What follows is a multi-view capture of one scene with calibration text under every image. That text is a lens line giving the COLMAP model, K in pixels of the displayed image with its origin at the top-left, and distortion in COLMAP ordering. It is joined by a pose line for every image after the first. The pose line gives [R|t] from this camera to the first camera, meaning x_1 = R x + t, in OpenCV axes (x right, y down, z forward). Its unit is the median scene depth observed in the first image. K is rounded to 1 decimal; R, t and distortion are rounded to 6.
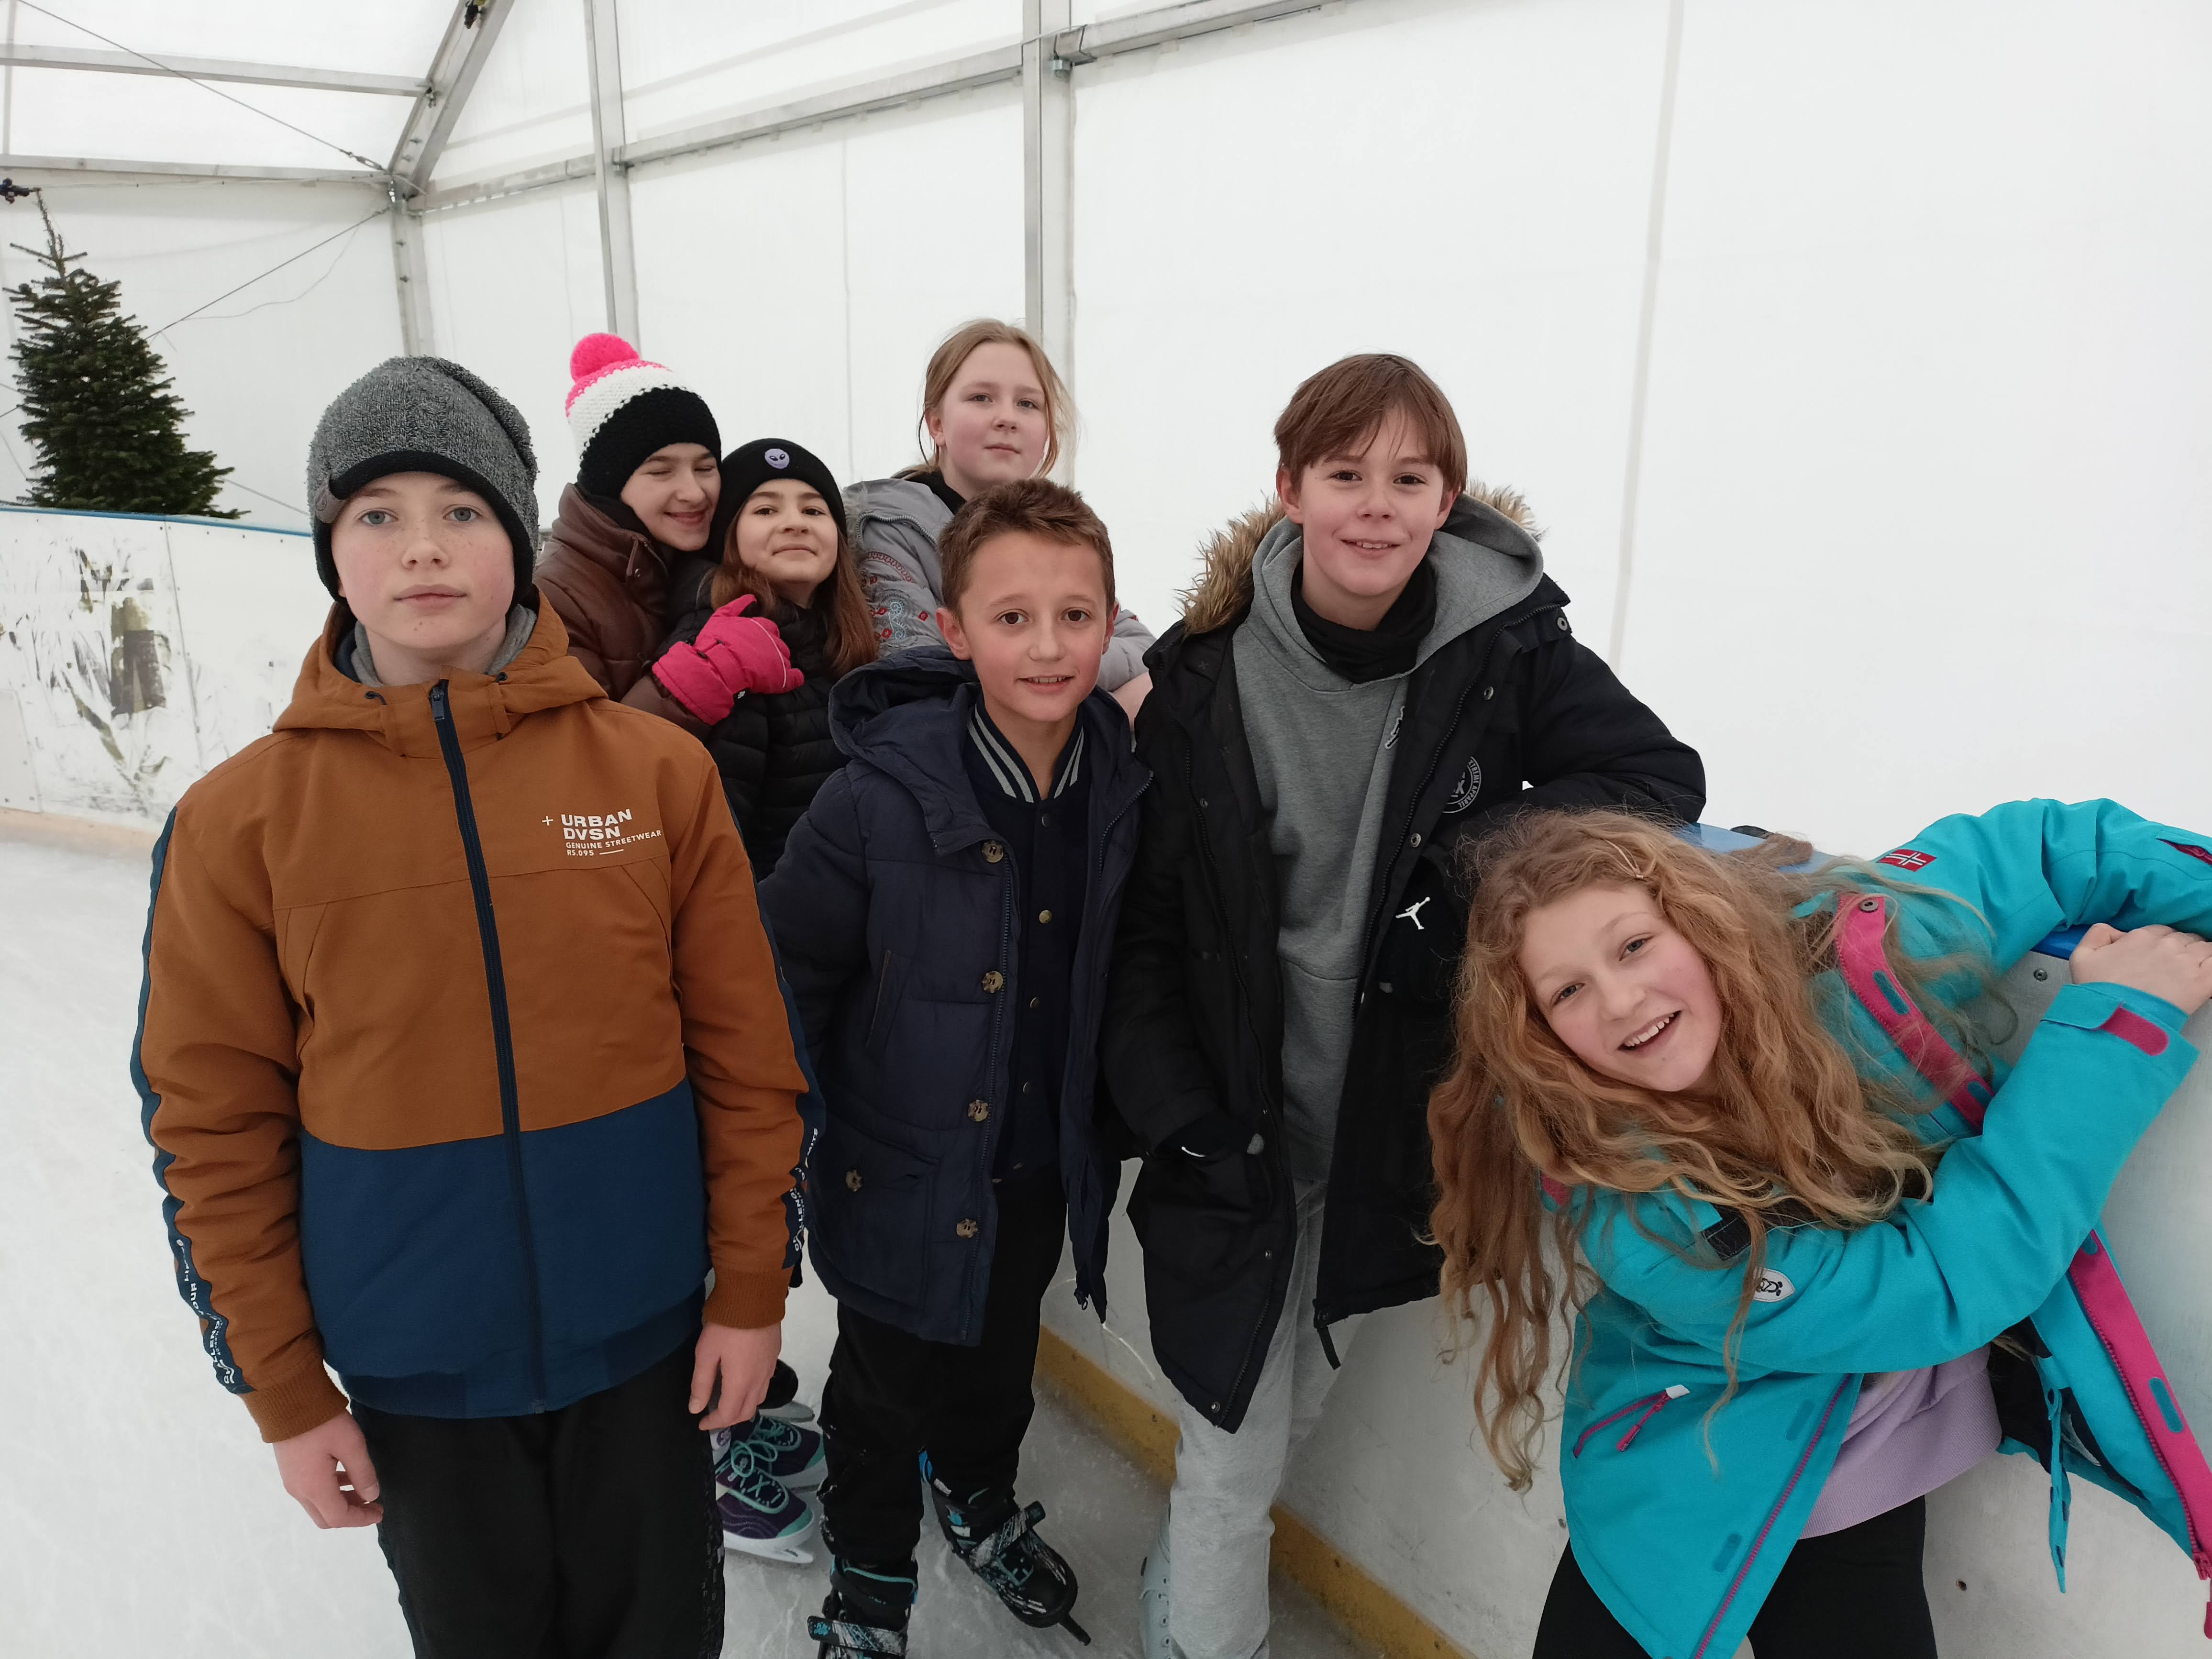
lens RADIAL K [[1710.1, 0, 1106.0], [0, 1710.1, 829.5], [0, 0, 1]] dist [0.003730, -0.000352]
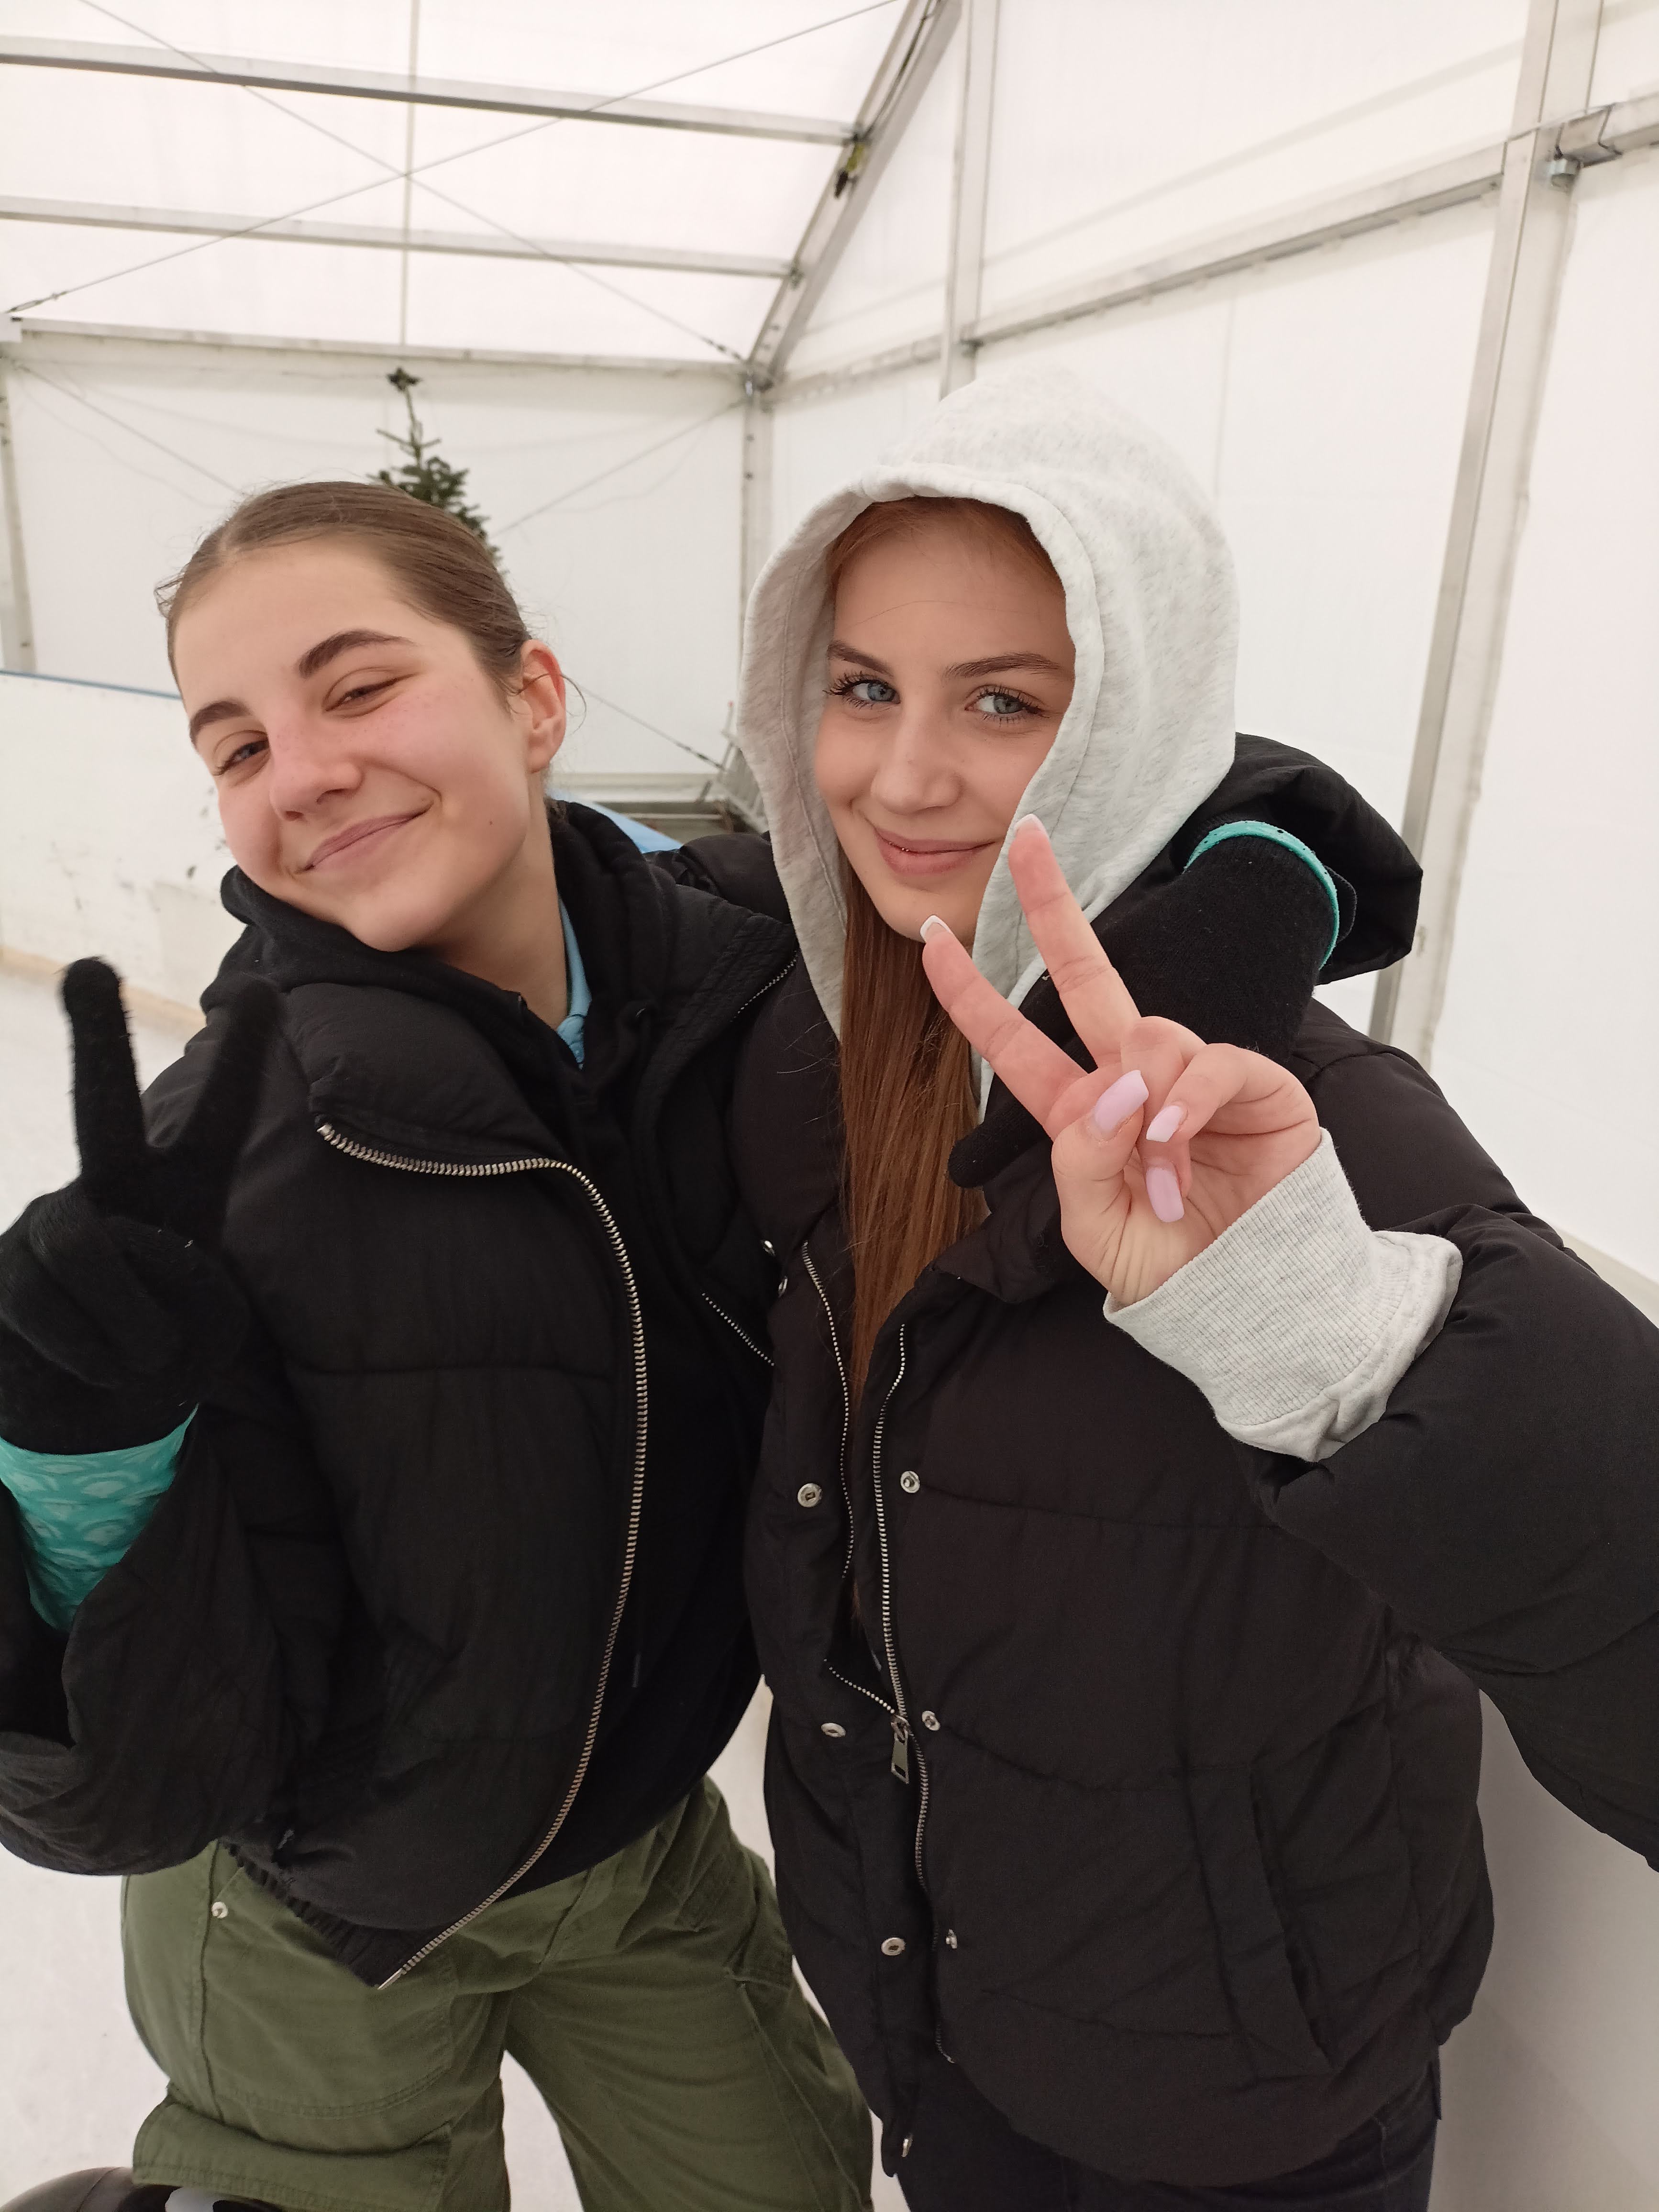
lens RADIAL K [[1659.2, 0, 829.5], [0, 1659.2, 1106.0], [0, 0, 1]] dist [0.010715, 0.001323]
pose [[0.936713, 0.141310, -0.320312, -0.021234], [-0.127717, 0.989797, 0.063167, -0.043239], [0.325970, -0.018260, 0.945204, 0.152481]]
